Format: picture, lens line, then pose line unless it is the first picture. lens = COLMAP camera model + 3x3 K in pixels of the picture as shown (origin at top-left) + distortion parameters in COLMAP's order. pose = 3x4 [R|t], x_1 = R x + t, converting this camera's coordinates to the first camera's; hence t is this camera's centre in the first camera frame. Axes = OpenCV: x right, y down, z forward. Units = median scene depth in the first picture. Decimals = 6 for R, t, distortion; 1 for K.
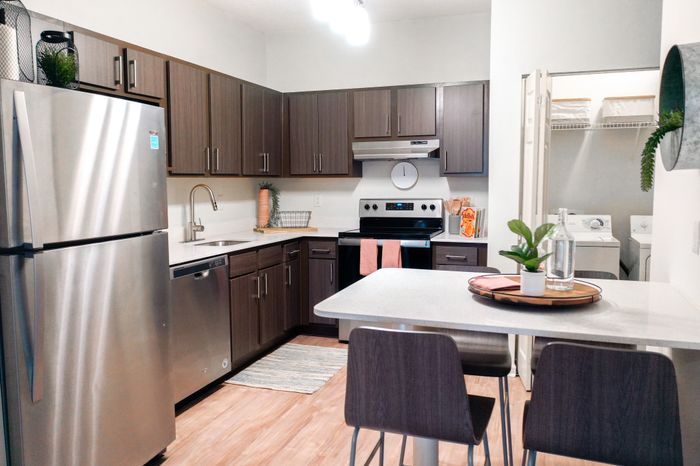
lens RADIAL K [[573.9, 0, 361.0], [0, 573.9, 230.4], [0, 0, 1]] dist [0.001641, -0.000549]
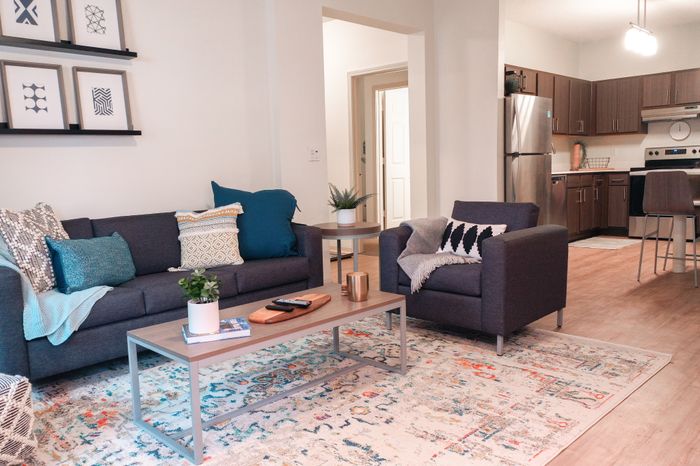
lens RADIAL K [[573.9, 0, 361.0], [0, 573.9, 230.4], [0, 0, 1]] dist [0.001641, -0.000549]
pose [[0.899303, 0.026639, -0.436513, -0.010494], [-0.010882, 0.999197, 0.038559, 0.113602], [0.437190, -0.029926, 0.898871, -0.699382]]
